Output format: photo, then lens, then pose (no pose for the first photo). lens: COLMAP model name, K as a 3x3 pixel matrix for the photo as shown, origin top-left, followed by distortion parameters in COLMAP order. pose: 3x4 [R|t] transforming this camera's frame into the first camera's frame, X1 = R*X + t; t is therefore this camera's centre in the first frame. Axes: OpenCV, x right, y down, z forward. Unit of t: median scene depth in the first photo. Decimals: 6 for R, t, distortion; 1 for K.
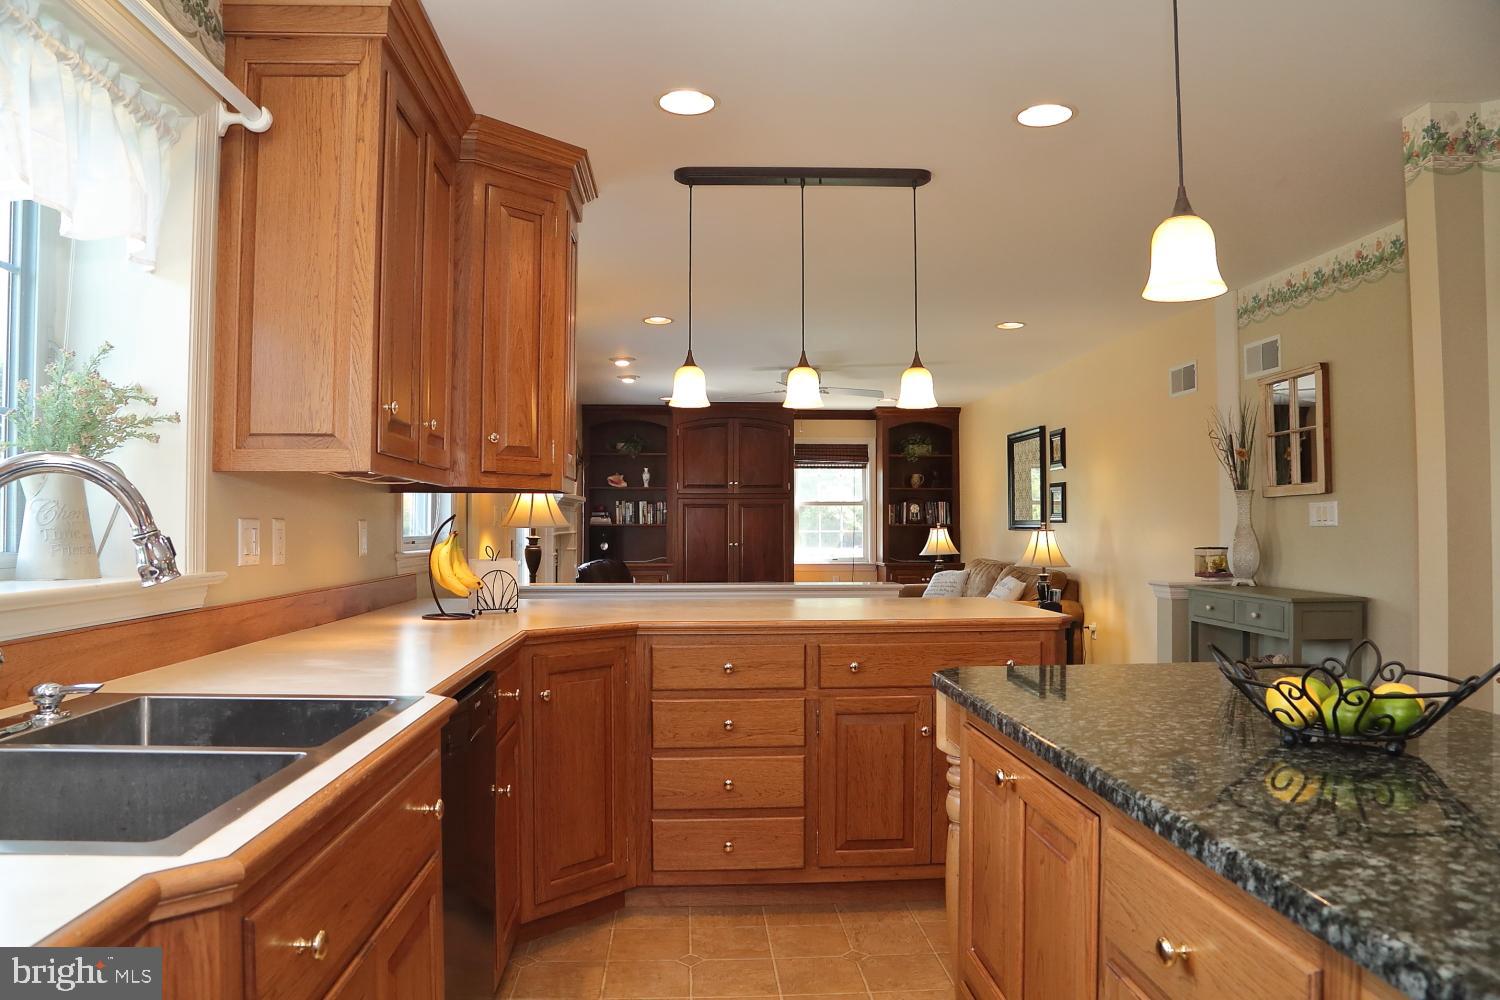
lens RADIAL K [[1035.1, 0, 748.4], [0, 1035.1, 505.5], [0, 0, 1]] dist [-0.104066, 0.050323]
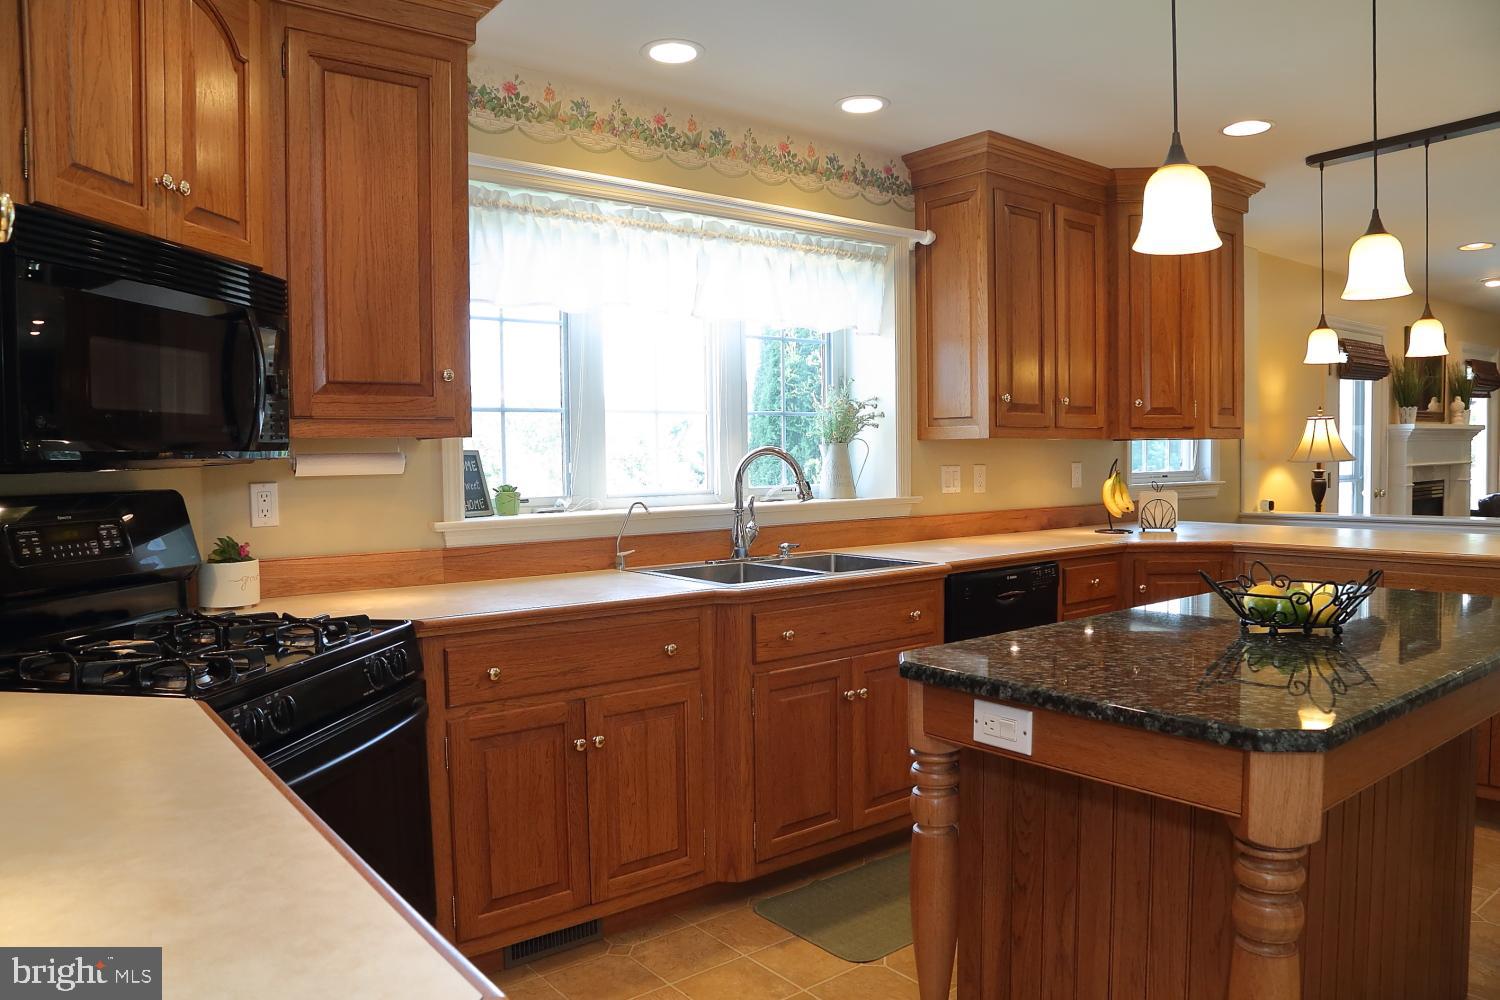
lens RADIAL K [[1035.1, 0, 746.4], [0, 1035.1, 508.9], [0, 0, 1]] dist [-0.104066, 0.050323]
pose [[0.561819, 0.031230, -0.826671, 0.646703], [0.032263, 0.997700, 0.059618, -0.024933], [0.826631, -0.060166, 0.559519, -0.223437]]
